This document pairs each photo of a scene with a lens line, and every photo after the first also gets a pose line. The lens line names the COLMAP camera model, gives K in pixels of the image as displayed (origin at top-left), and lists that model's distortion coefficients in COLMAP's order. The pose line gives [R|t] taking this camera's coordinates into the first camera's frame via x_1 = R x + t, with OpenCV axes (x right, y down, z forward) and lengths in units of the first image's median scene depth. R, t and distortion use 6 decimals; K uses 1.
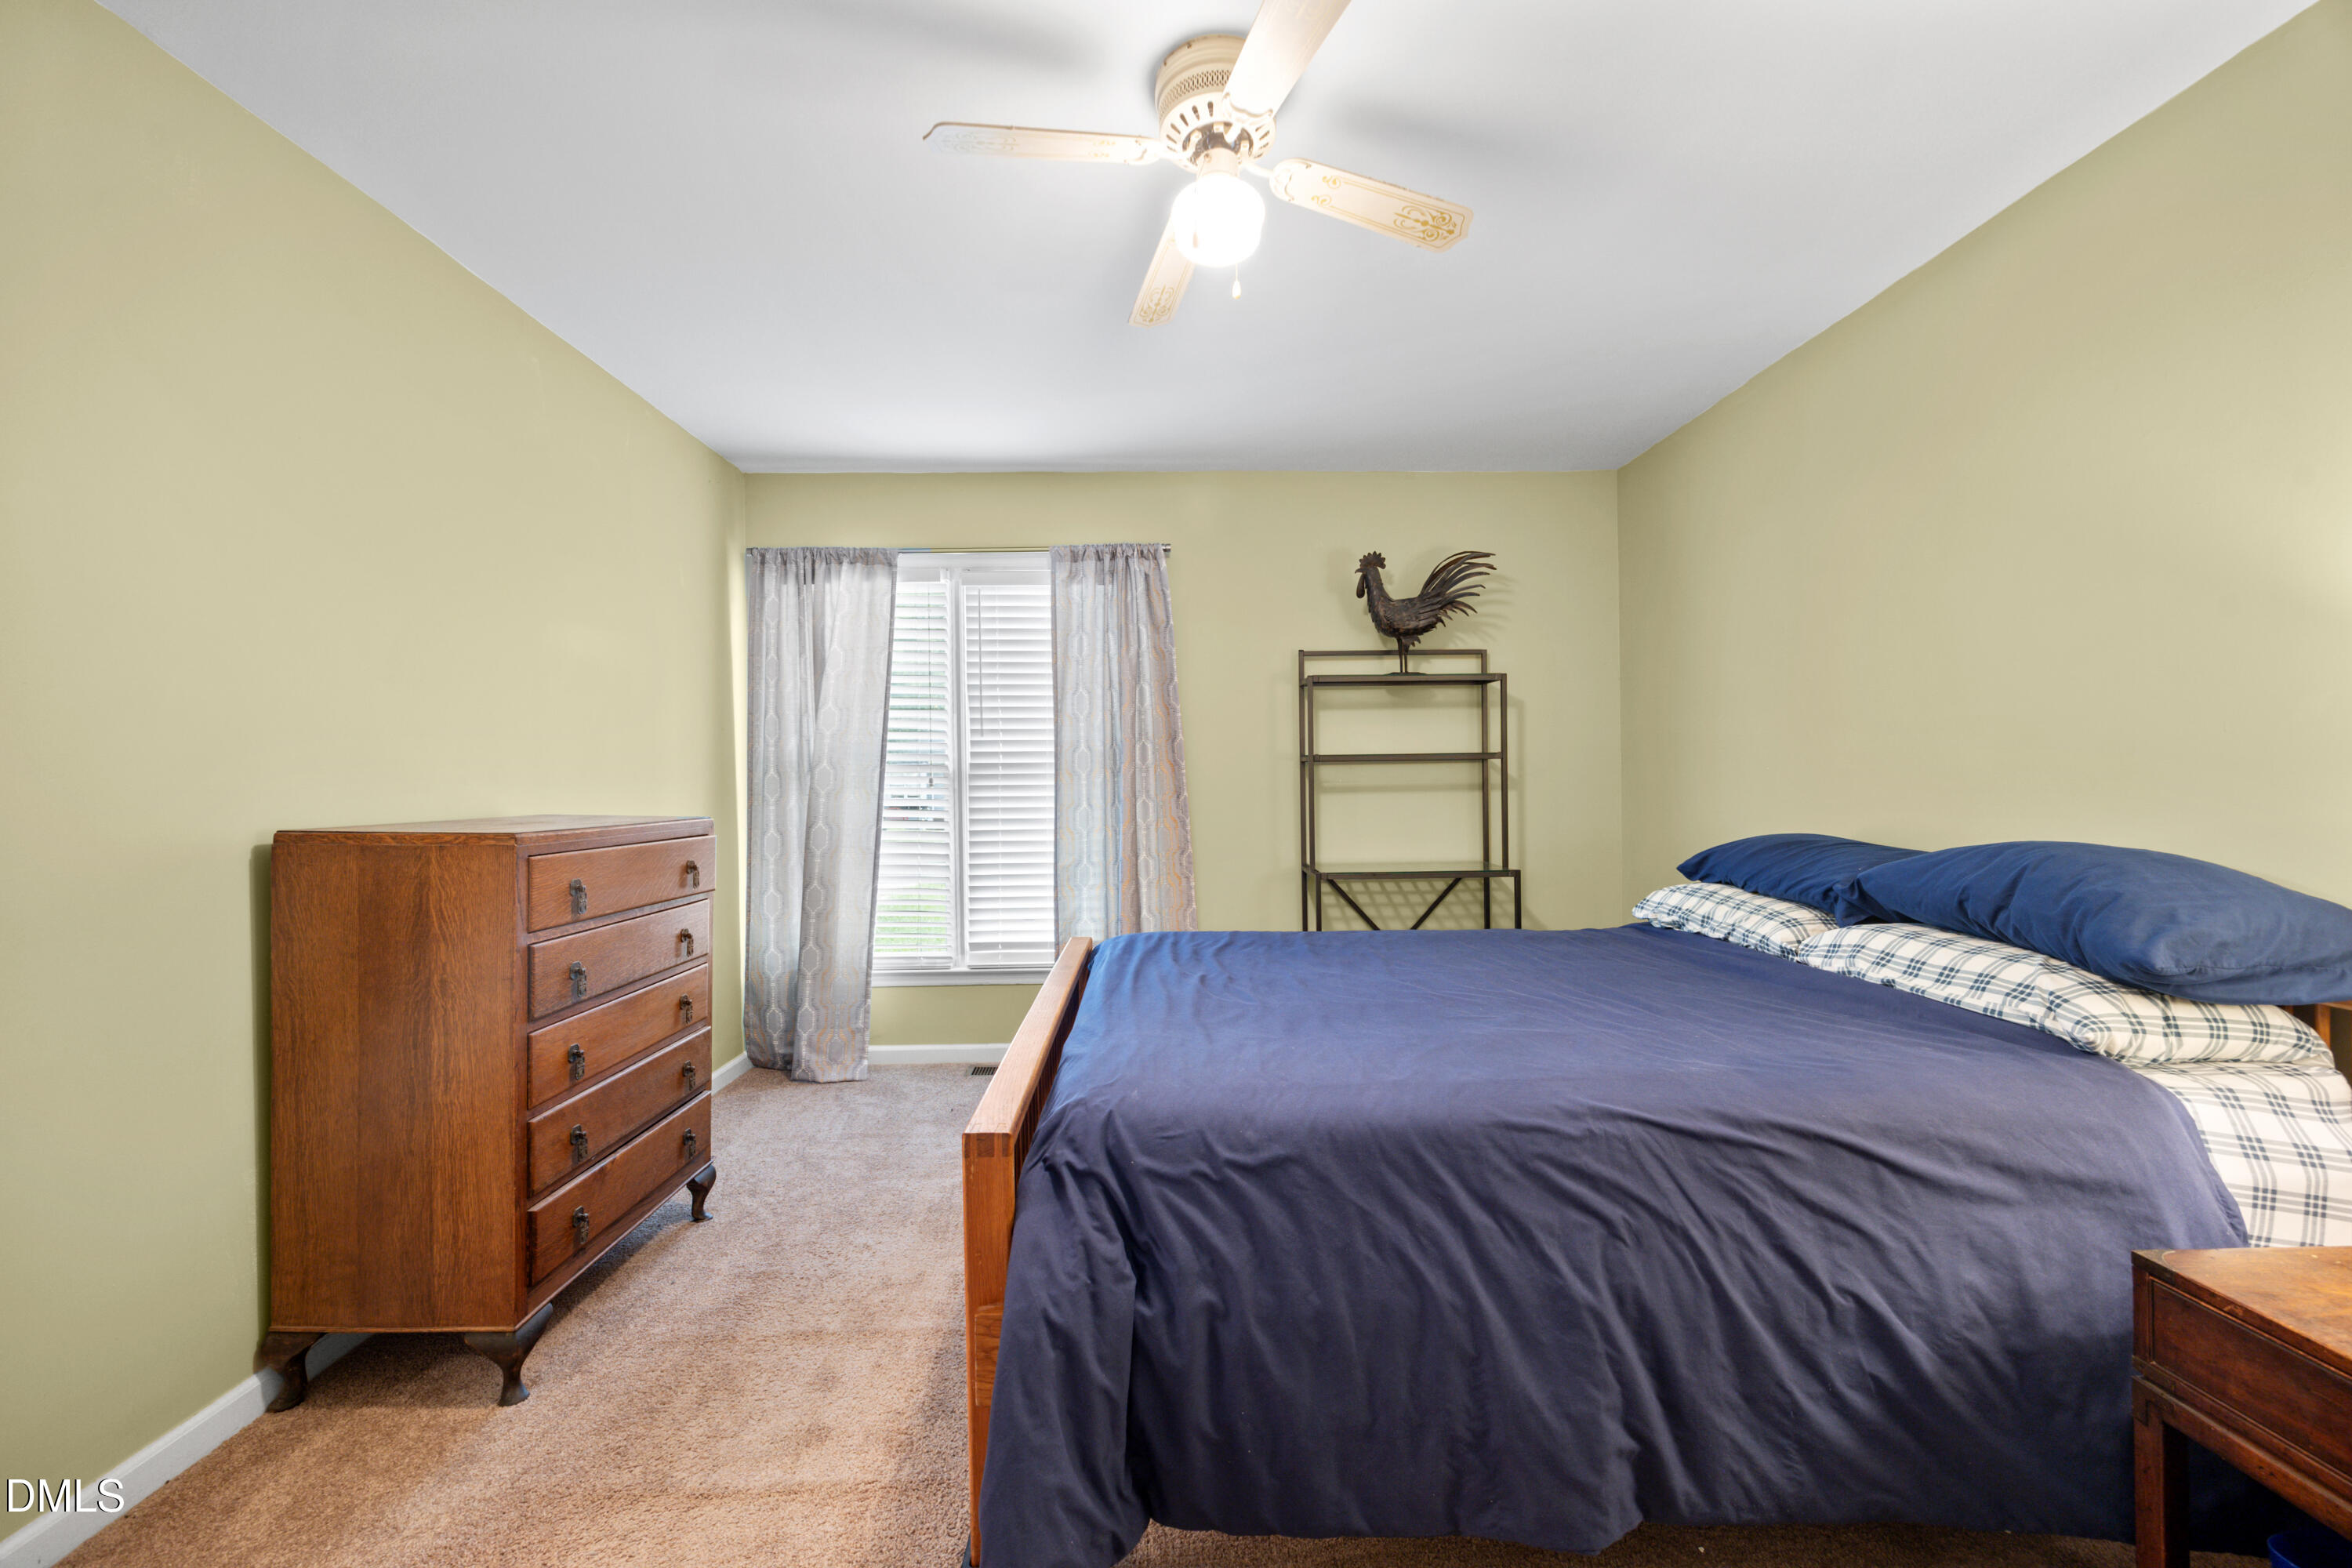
lens RADIAL K [[920.6, 0, 1178.9], [0, 920.6, 781.5], [0, 0, 1]] dist [0.001549, 0.000148]
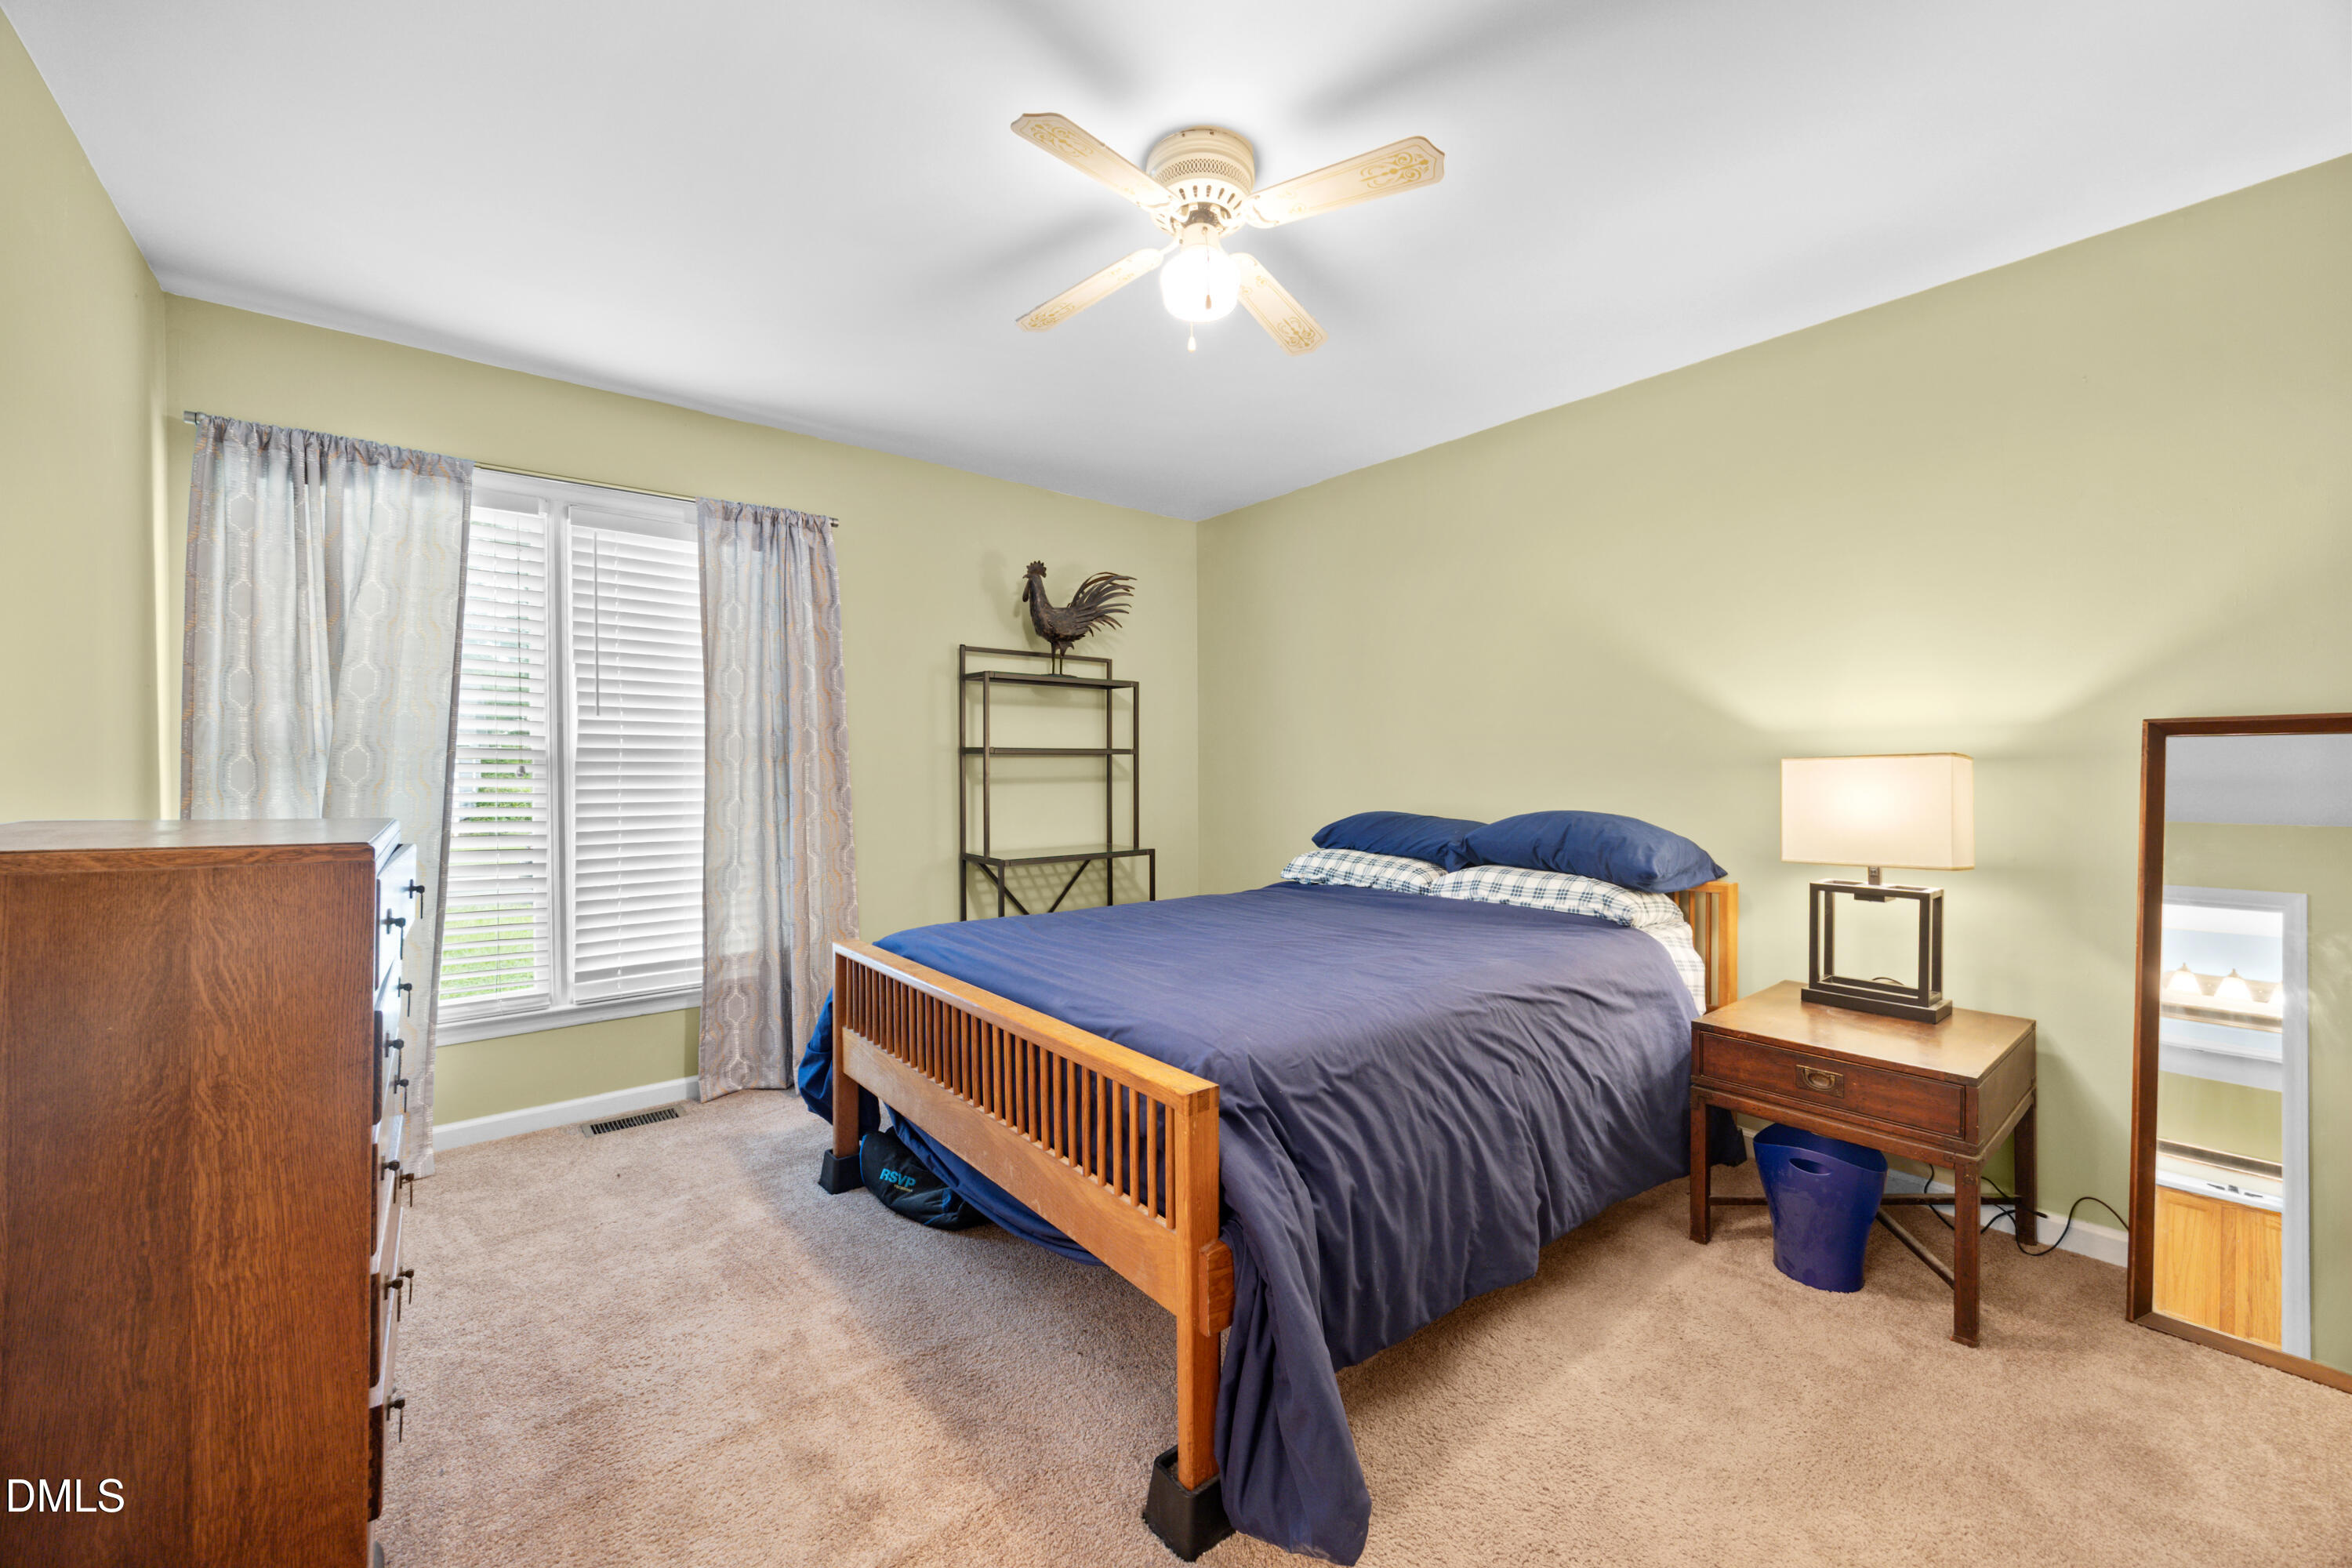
lens RADIAL K [[911.5, 0, 1180.1], [0, 911.5, 773.5], [0, 0, 1]] dist [0.000785, 0.000240]
pose [[0.786036, 0.005468, 0.618156, -0.312375], [-0.004506, 0.999985, -0.003116, 0.002558], [-0.618164, -0.000336, 0.786049, 0.055346]]
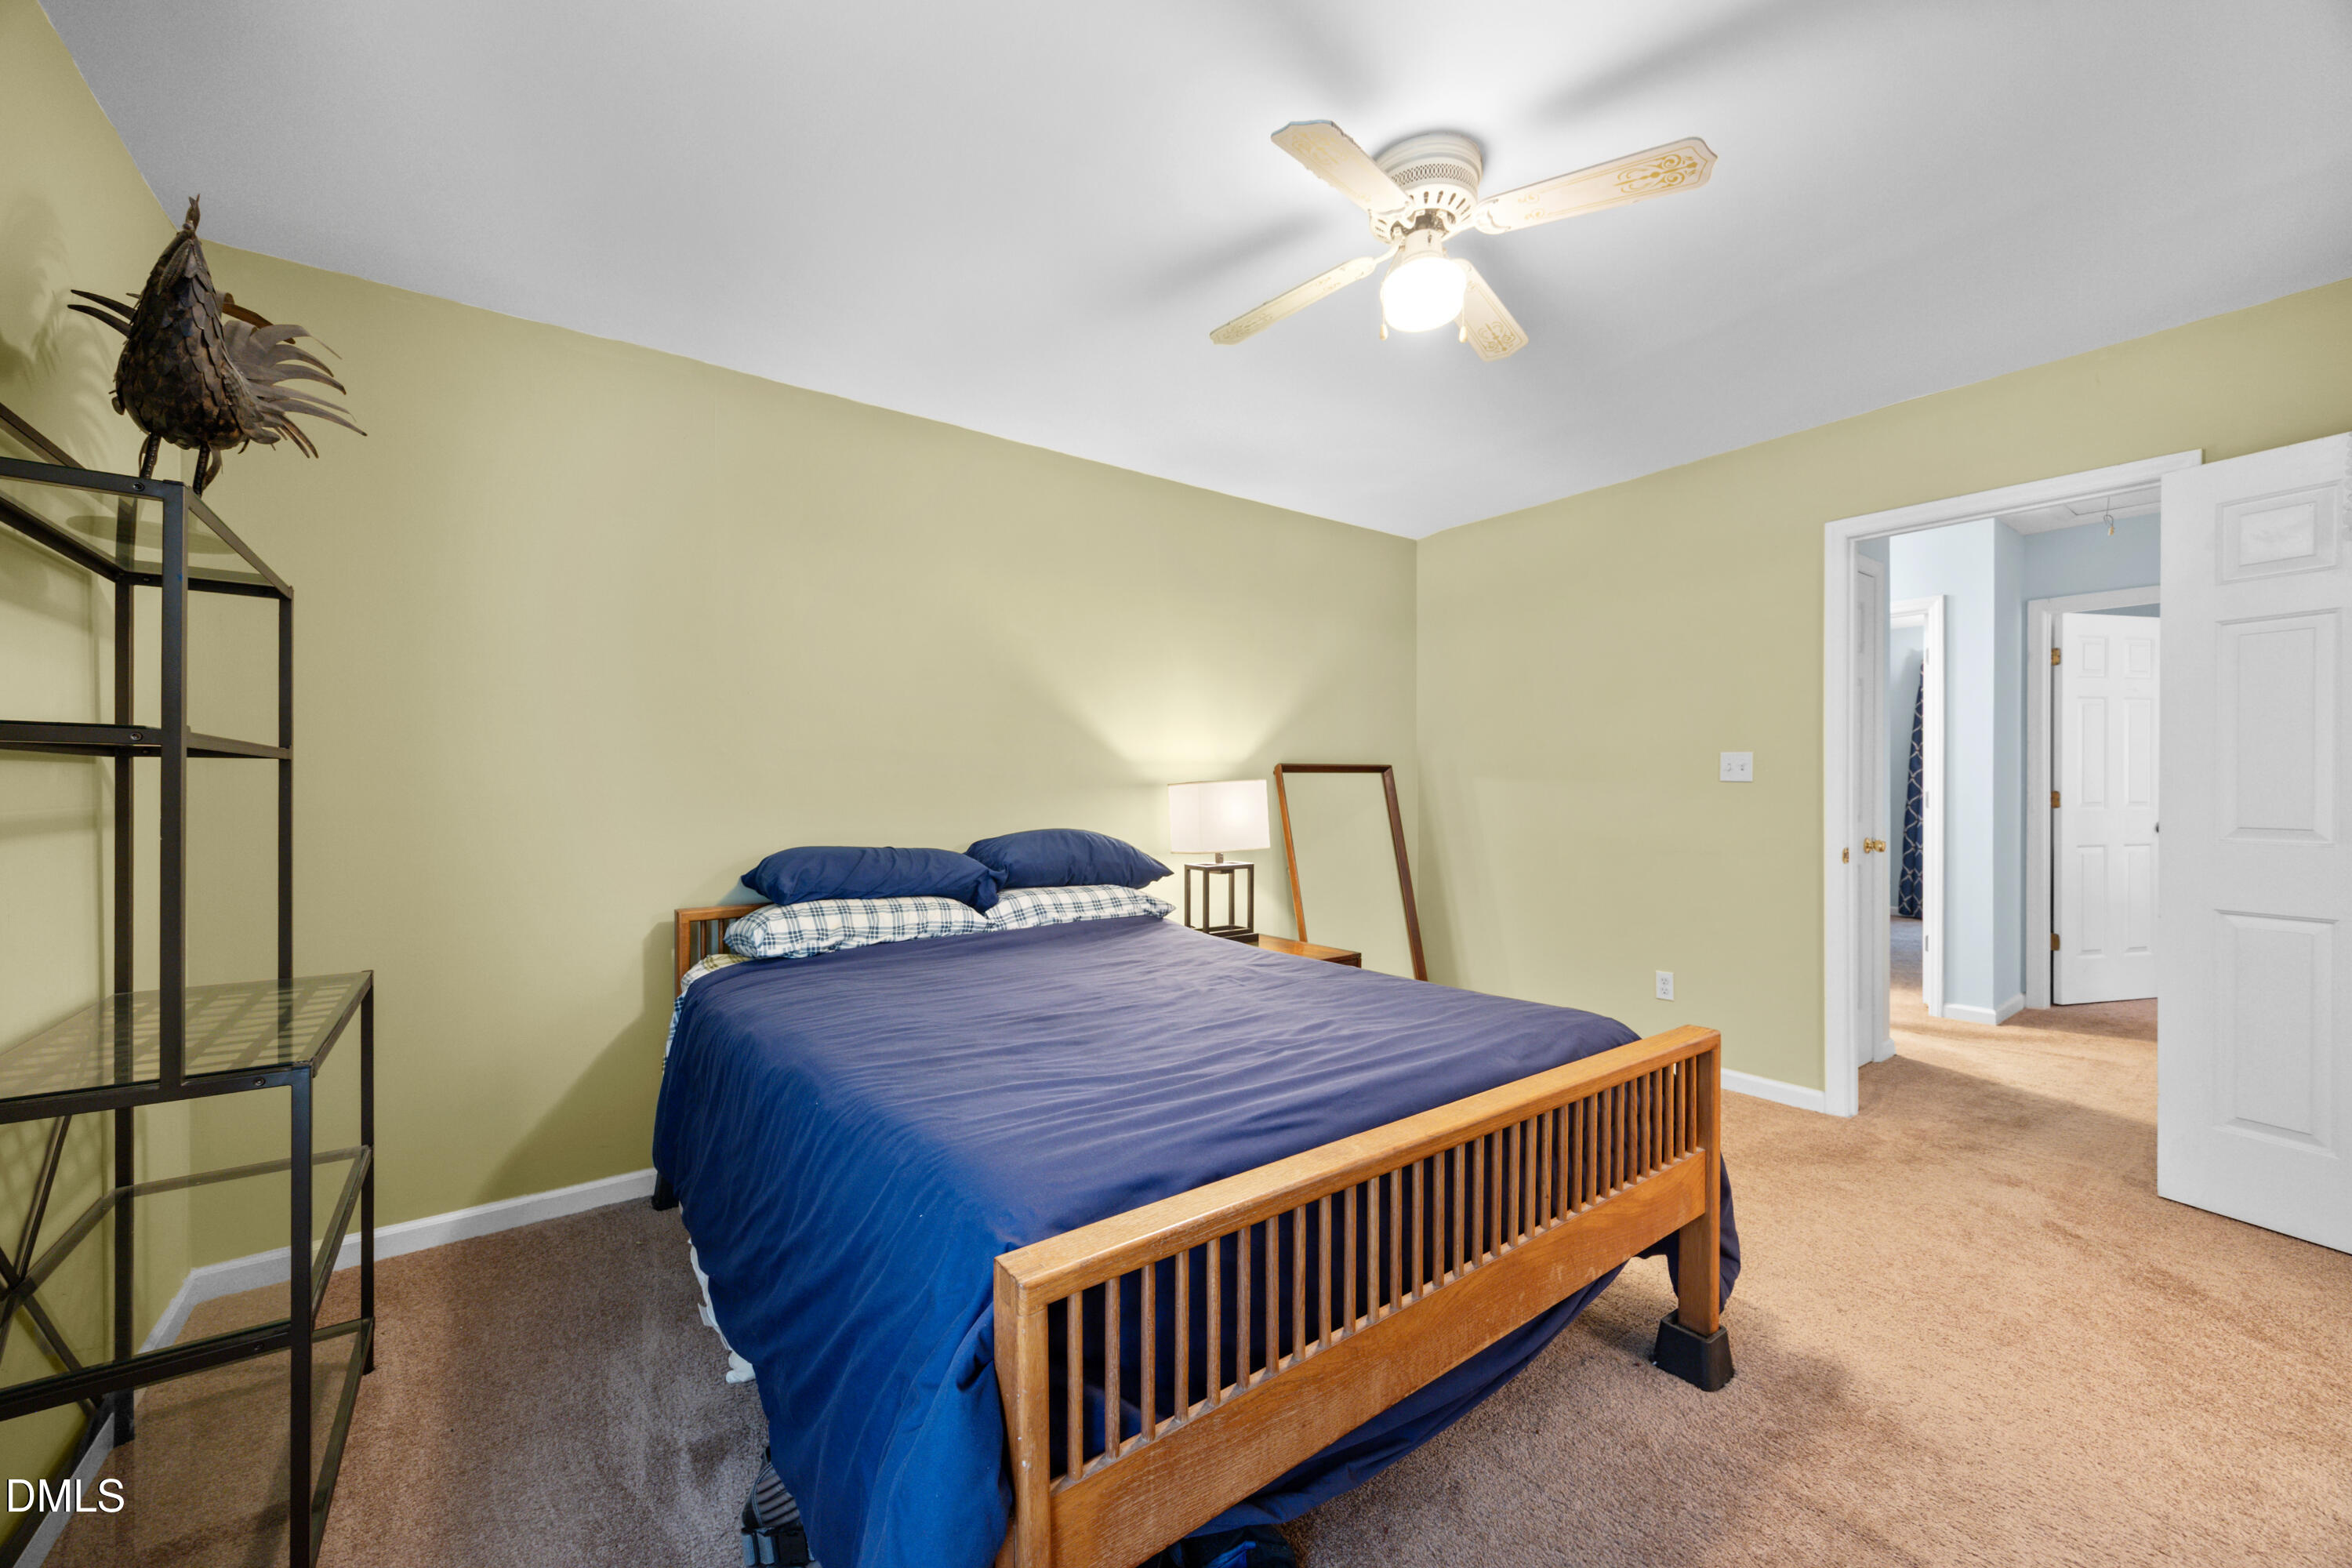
lens RADIAL K [[924.8, 0, 1174.2], [0, 924.8, 774.4], [0, 0, 1]] dist [0.002562, 0.000066]
pose [[-0.581762, 0.017228, 0.813177, -0.325475], [0.007311, 0.999846, -0.015953, -0.005510], [-0.813326, -0.003336, -0.581798, 0.887041]]
